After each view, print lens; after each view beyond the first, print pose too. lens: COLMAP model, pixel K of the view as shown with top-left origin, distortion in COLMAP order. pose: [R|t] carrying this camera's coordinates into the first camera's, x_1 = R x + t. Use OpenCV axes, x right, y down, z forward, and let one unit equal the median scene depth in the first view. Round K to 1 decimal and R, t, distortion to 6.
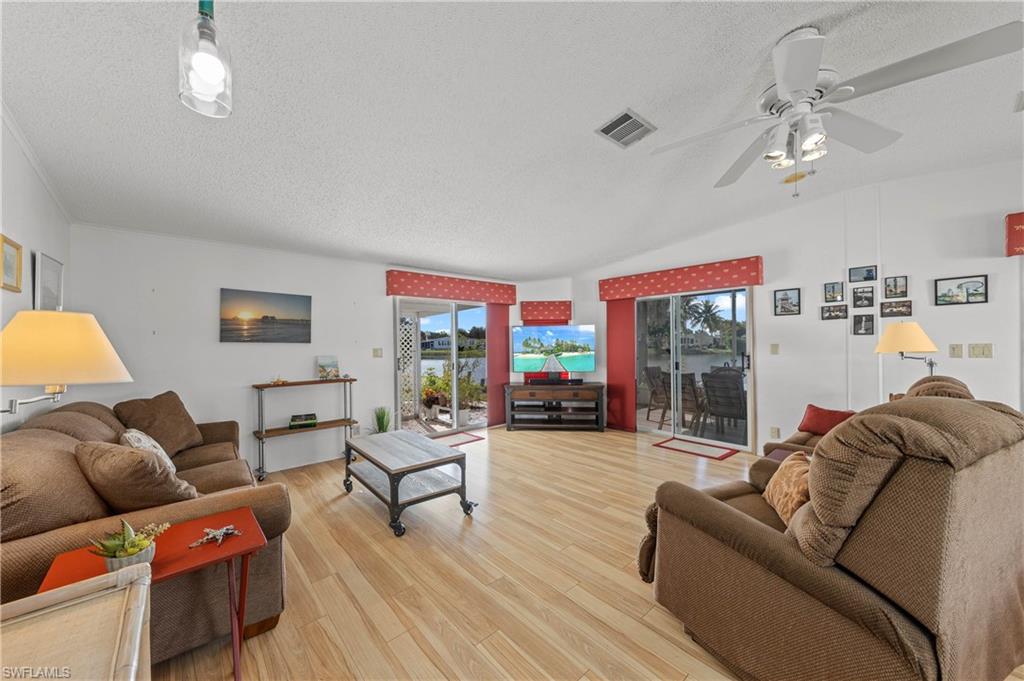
lens RADIAL K [[368.4, 0, 509.1], [0, 368.4, 338.1], [0, 0, 1]] dist [0.009901, 0.000046]
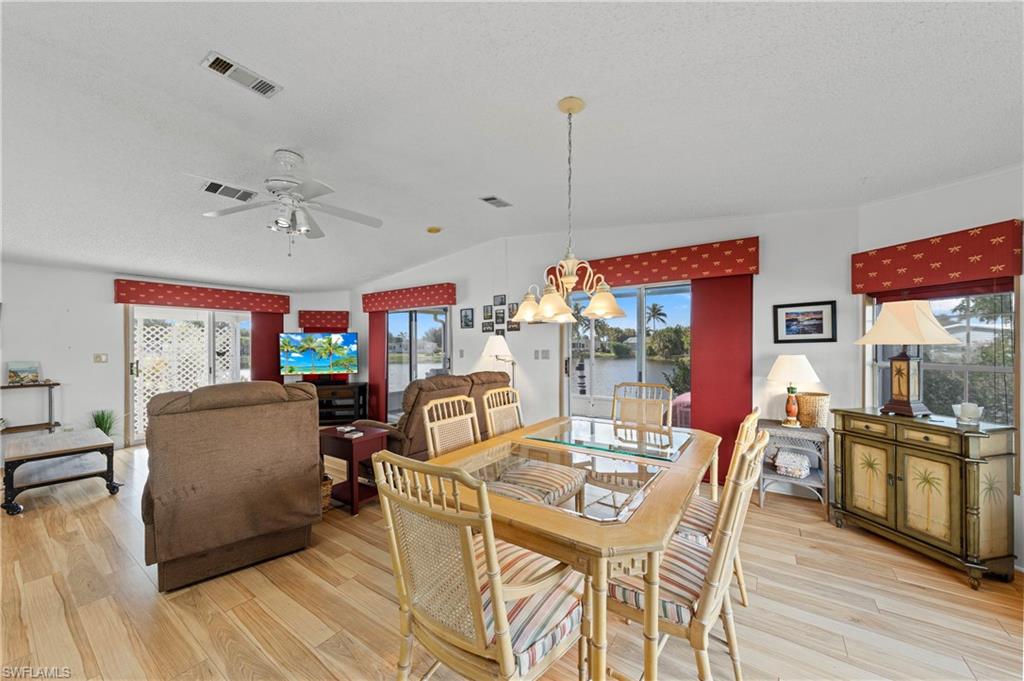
lens RADIAL K [[365.2, 0, 512.0], [0, 365.2, 340.5], [0, 0, 1]] dist [0.001026, -0.000051]
pose [[0.971036, 0.005792, 0.238865, 0.504933], [-0.004727, 0.999976, -0.005029, -0.009998], [-0.238888, 0.003755, 0.971040, -0.268104]]
